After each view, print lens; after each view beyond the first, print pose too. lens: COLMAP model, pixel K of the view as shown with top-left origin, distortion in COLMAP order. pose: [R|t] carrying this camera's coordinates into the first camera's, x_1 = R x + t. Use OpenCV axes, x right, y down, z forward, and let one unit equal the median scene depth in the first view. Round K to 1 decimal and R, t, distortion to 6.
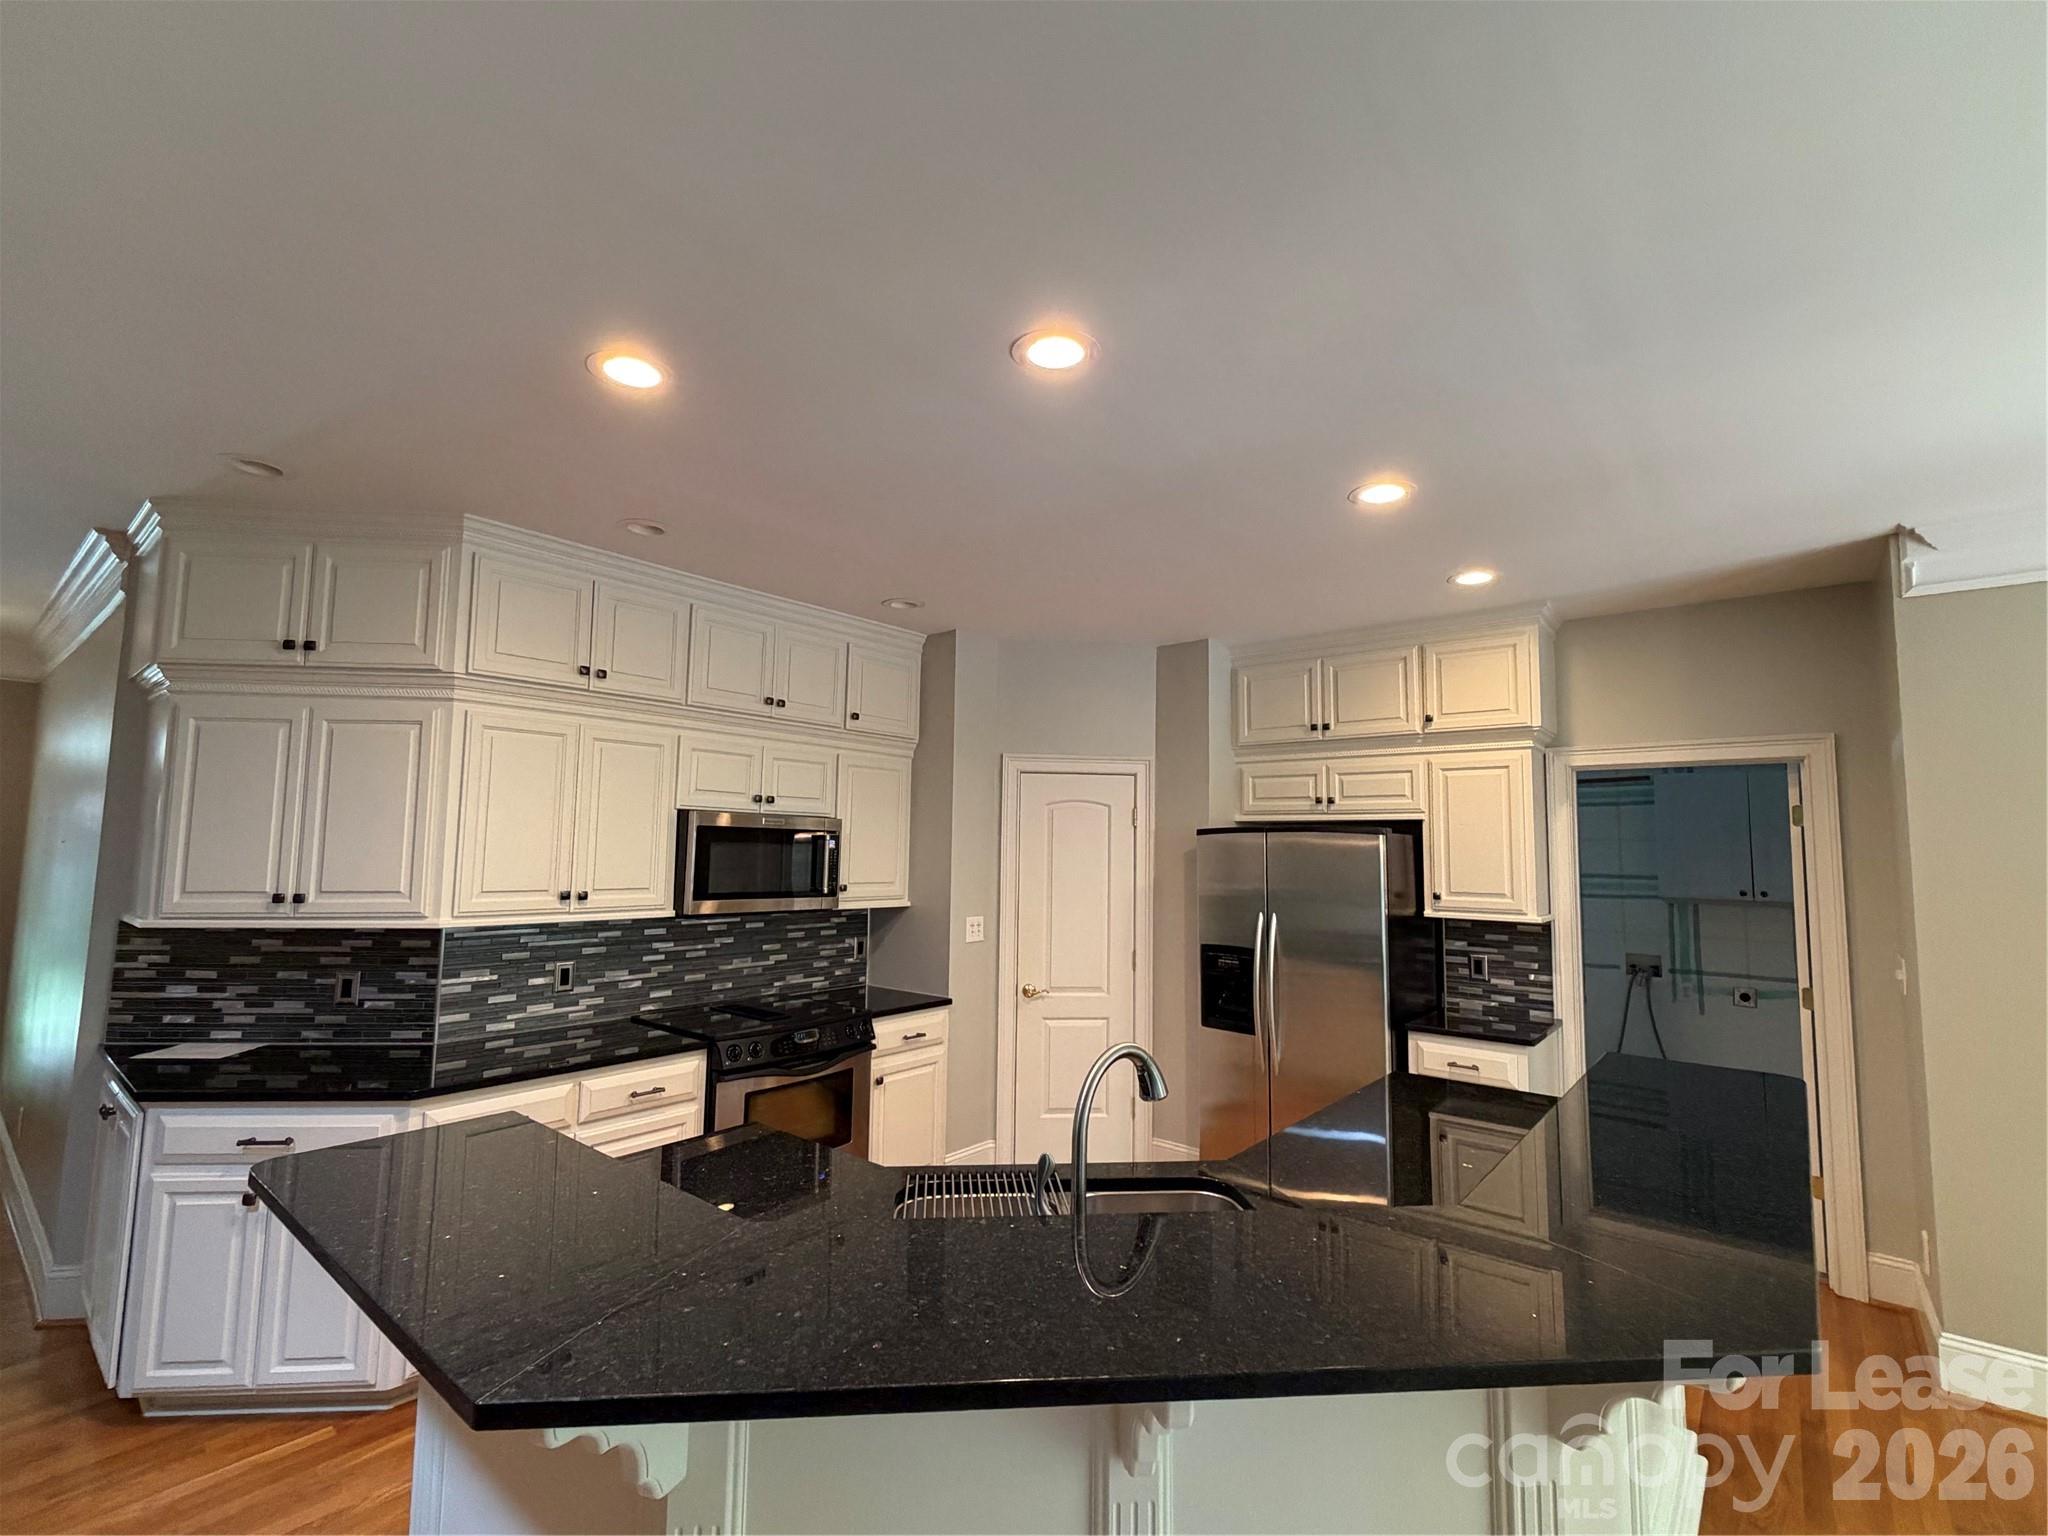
lens RADIAL K [[916.5, 0, 1025.3], [0, 916.5, 772.1], [0, 0, 1]] dist [0.000707, 0.000901]
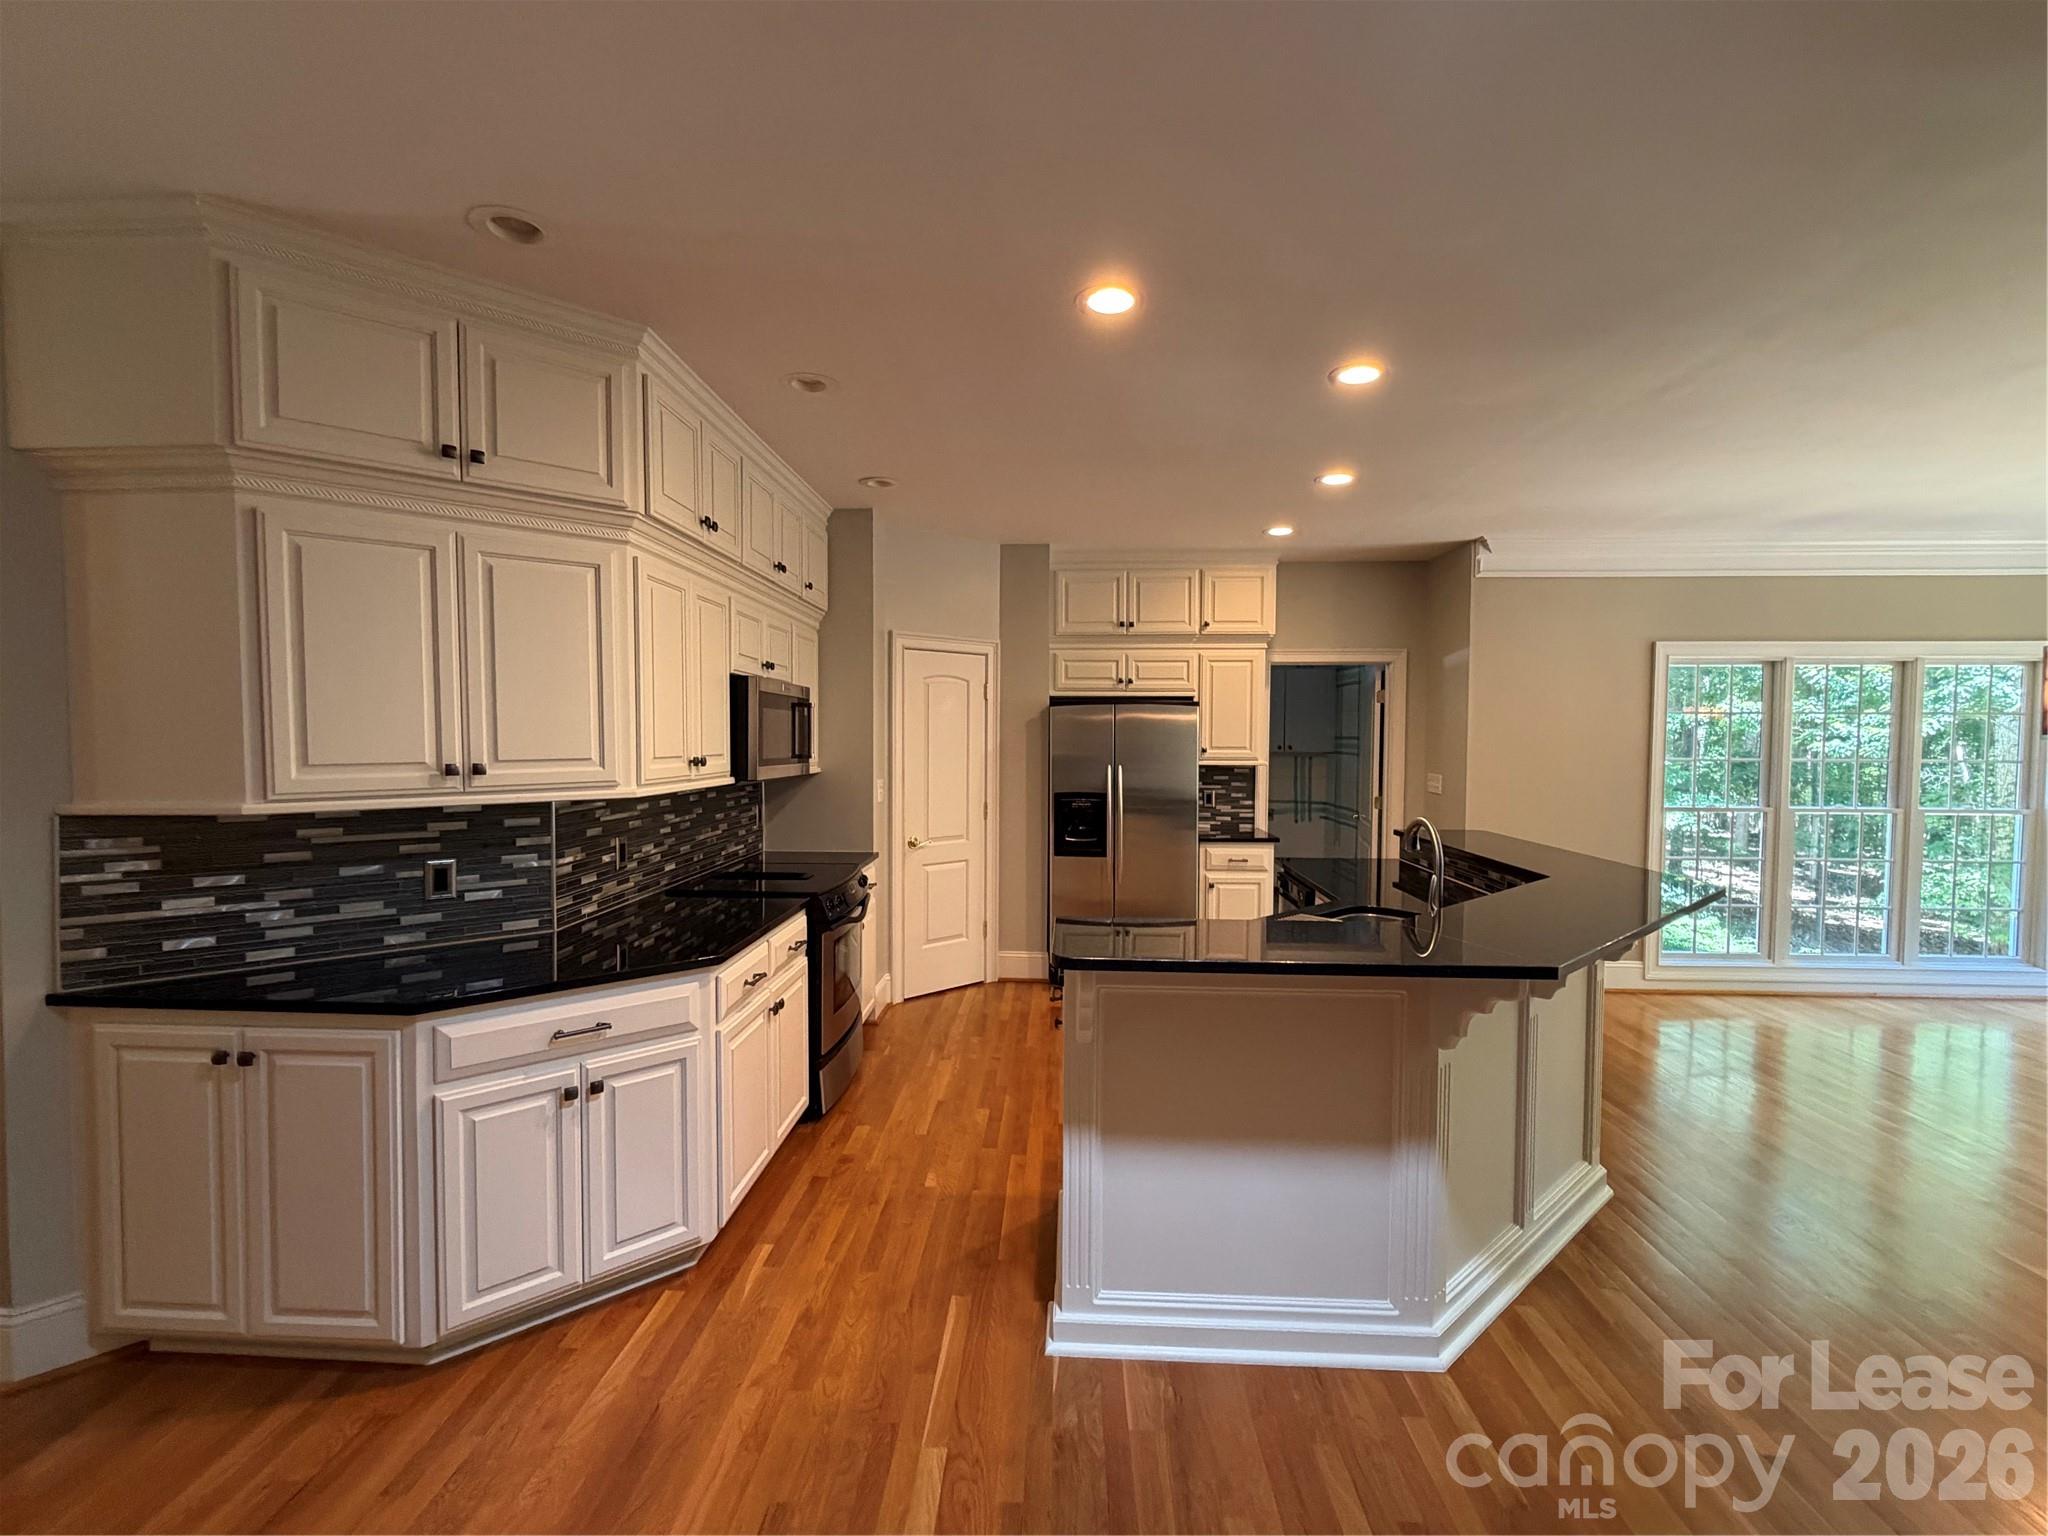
lens RADIAL K [[916.5, 0, 1024.4], [0, 916.5, 769.9], [0, 0, 1]] dist [0.000707, 0.000901]
pose [[0.800858, -0.033678, 0.597907, -0.806215], [-0.043134, 0.992580, 0.113684, 0.020188], [-0.597299, -0.116835, 0.793463, 0.039262]]
